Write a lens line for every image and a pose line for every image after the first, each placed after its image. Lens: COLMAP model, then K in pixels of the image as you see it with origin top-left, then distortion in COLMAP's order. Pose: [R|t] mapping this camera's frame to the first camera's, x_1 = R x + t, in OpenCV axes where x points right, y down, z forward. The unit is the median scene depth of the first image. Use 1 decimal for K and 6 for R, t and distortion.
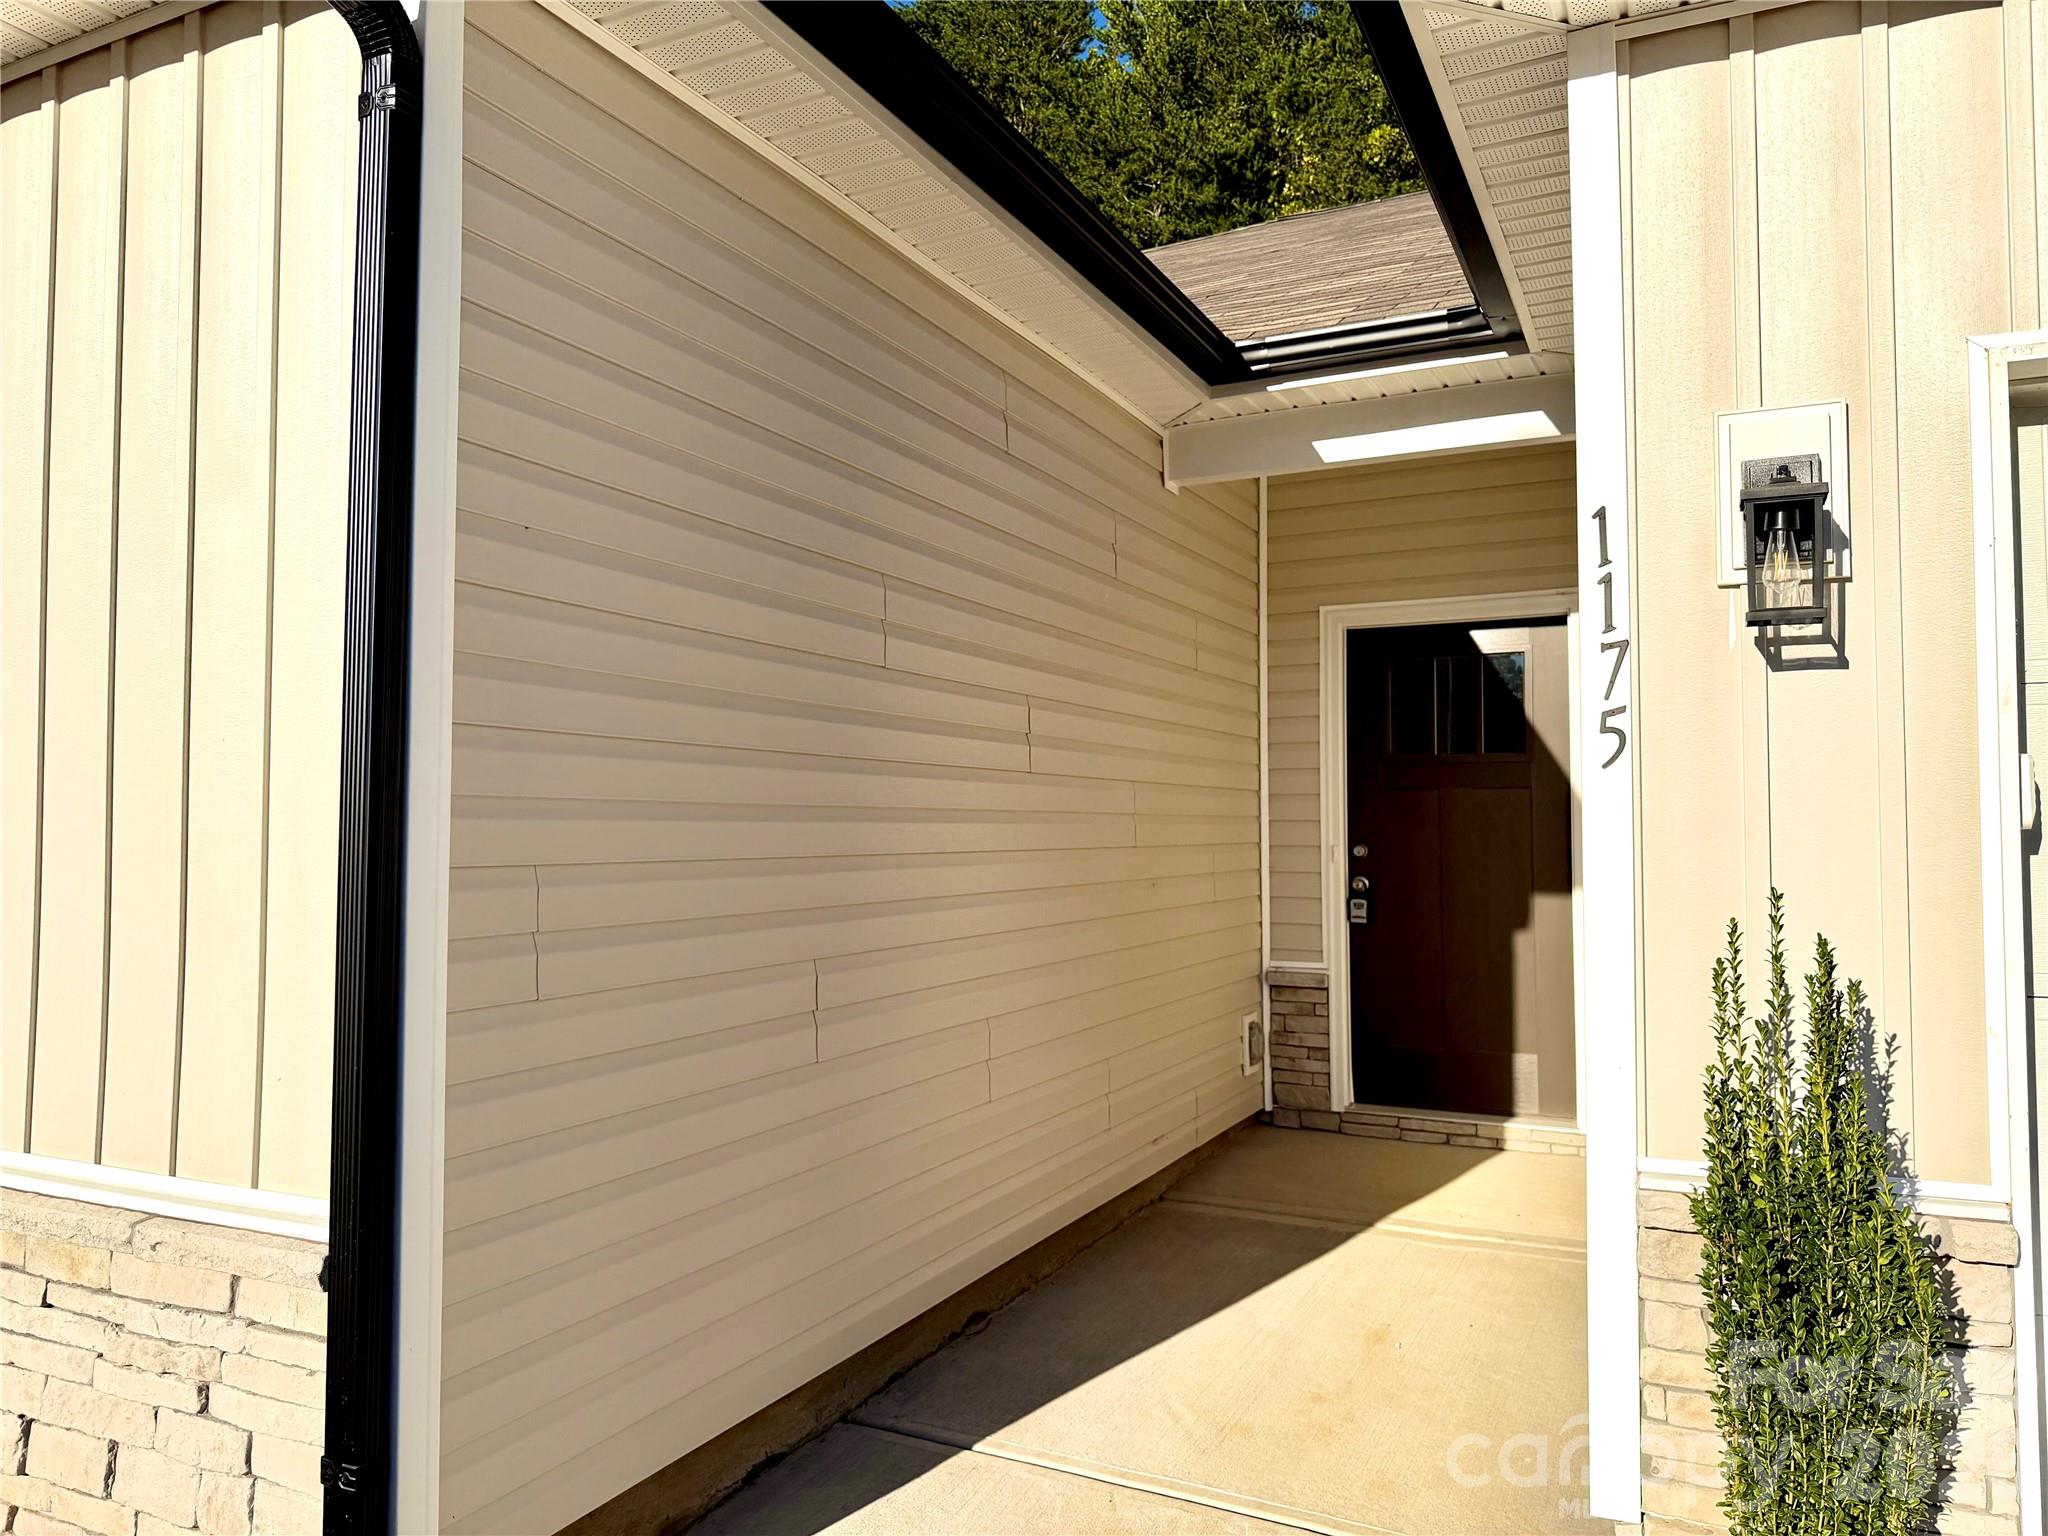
lens RADIAL K [[1446.5, 0, 1024.0], [0, 1446.5, 768.0], [0, 0, 1]] dist [0.101097, -0.105913]
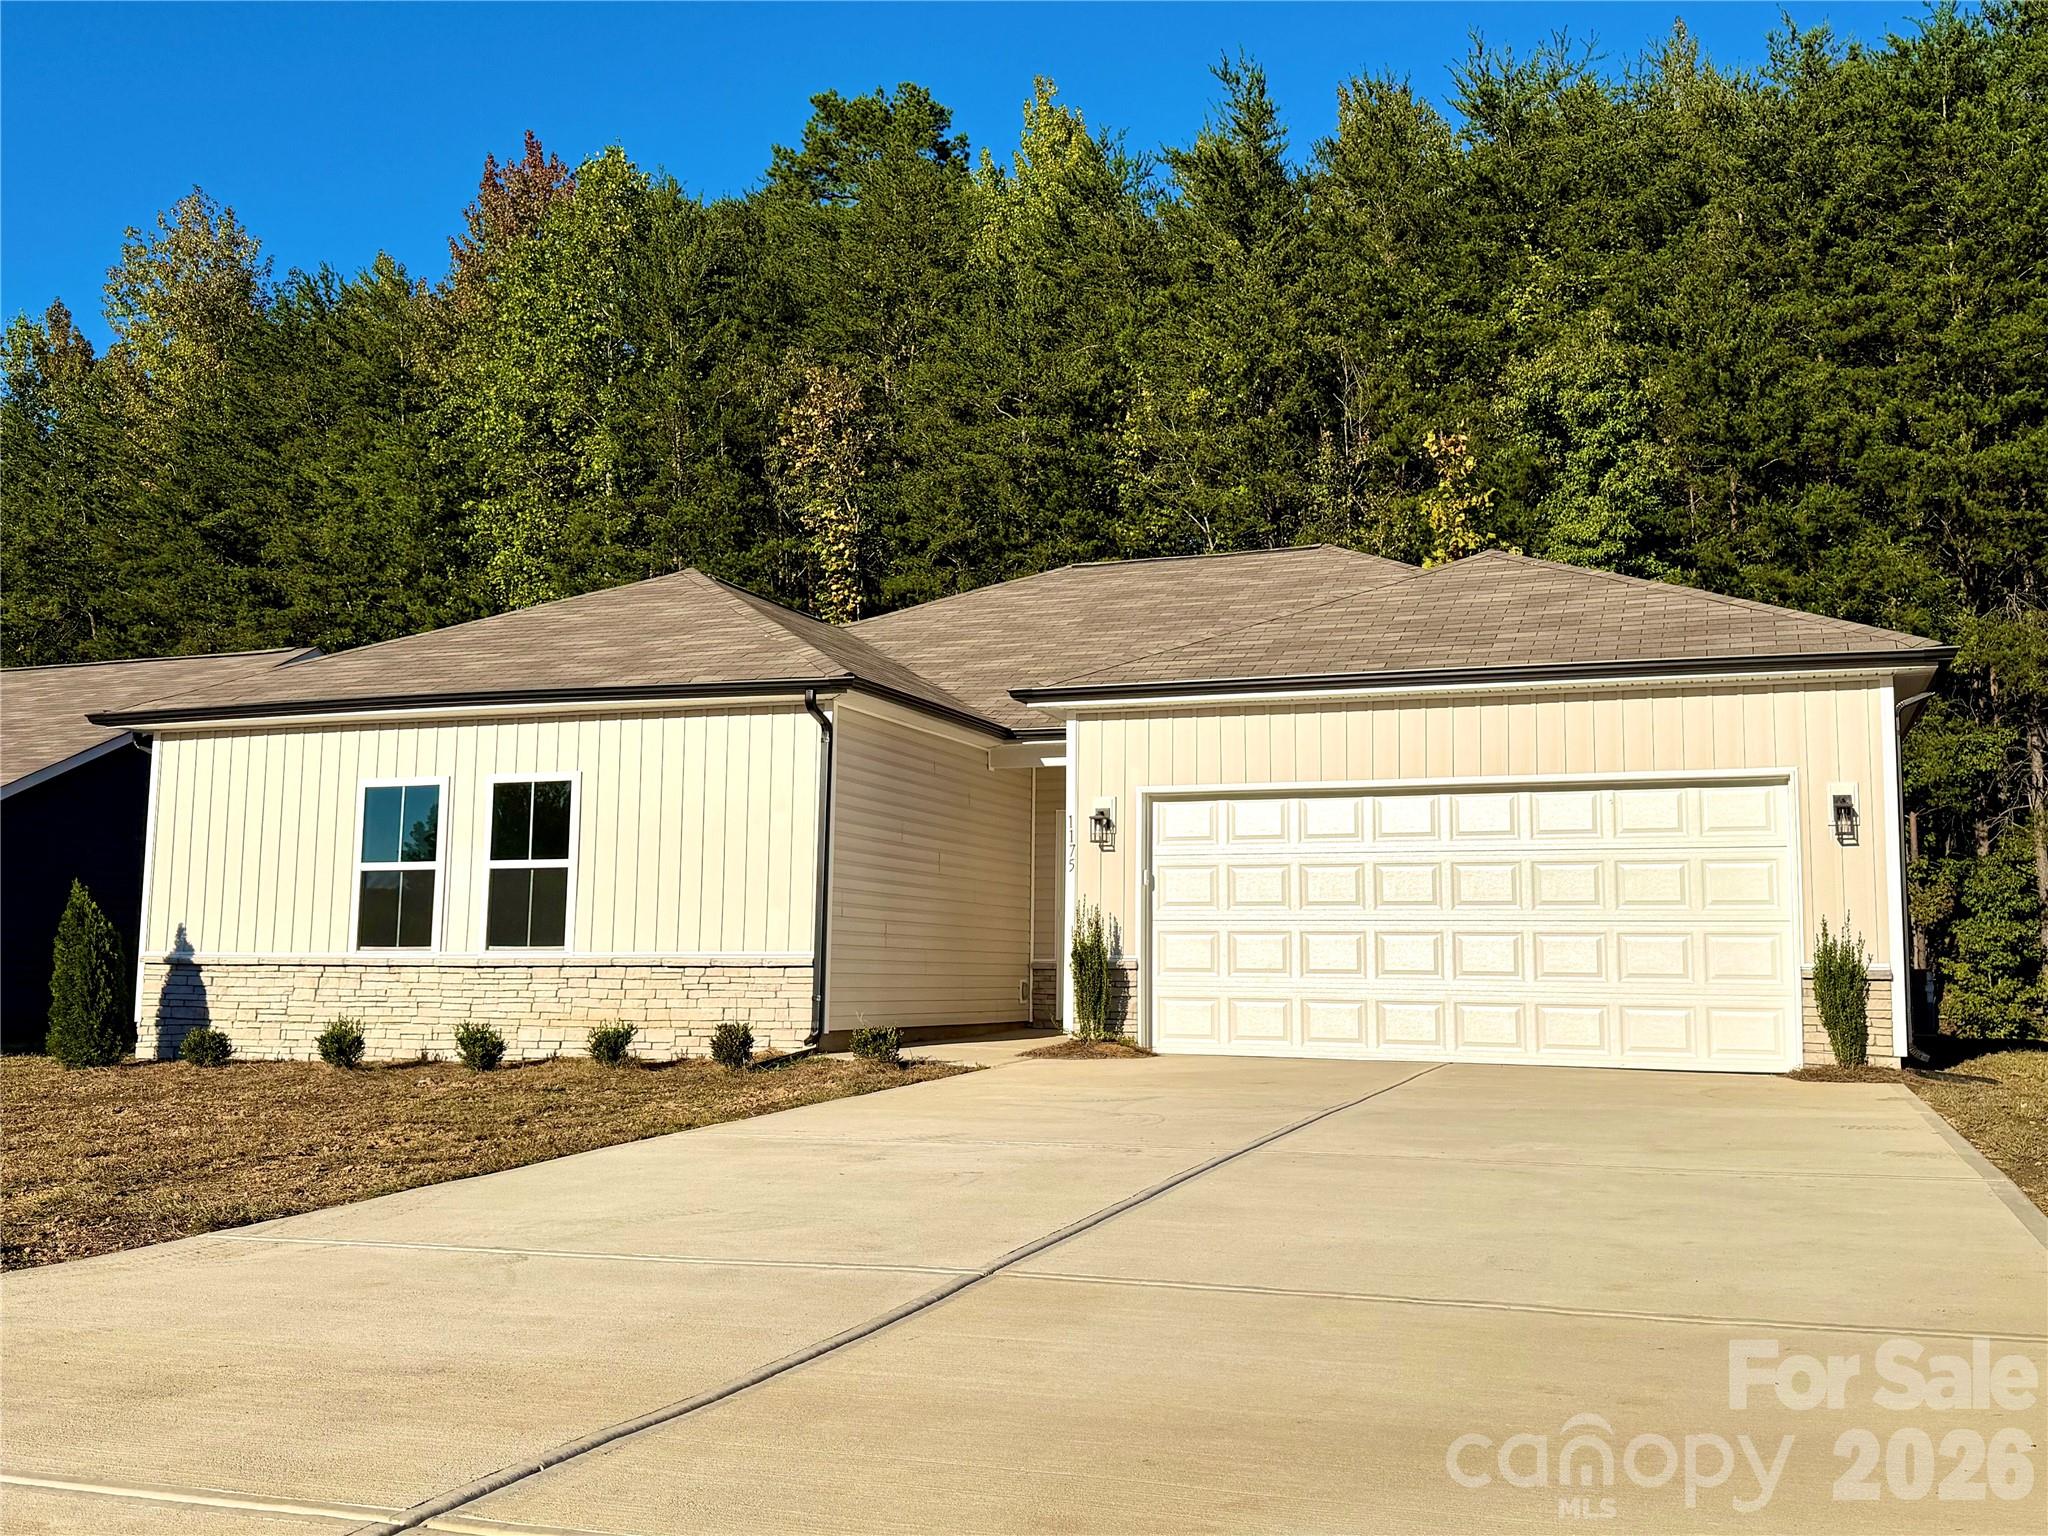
lens RADIAL K [[1863.9, 0, 1024.0], [0, 1863.9, 768.0], [0, 0, 1]] dist [0.227157, -0.446343]
pose [[0.996357, 0.018138, 0.083329, -0.134872], [-0.012597, 0.997704, -0.066538, 0.036768], [-0.084345, 0.065246, 0.994298, -2.686407]]
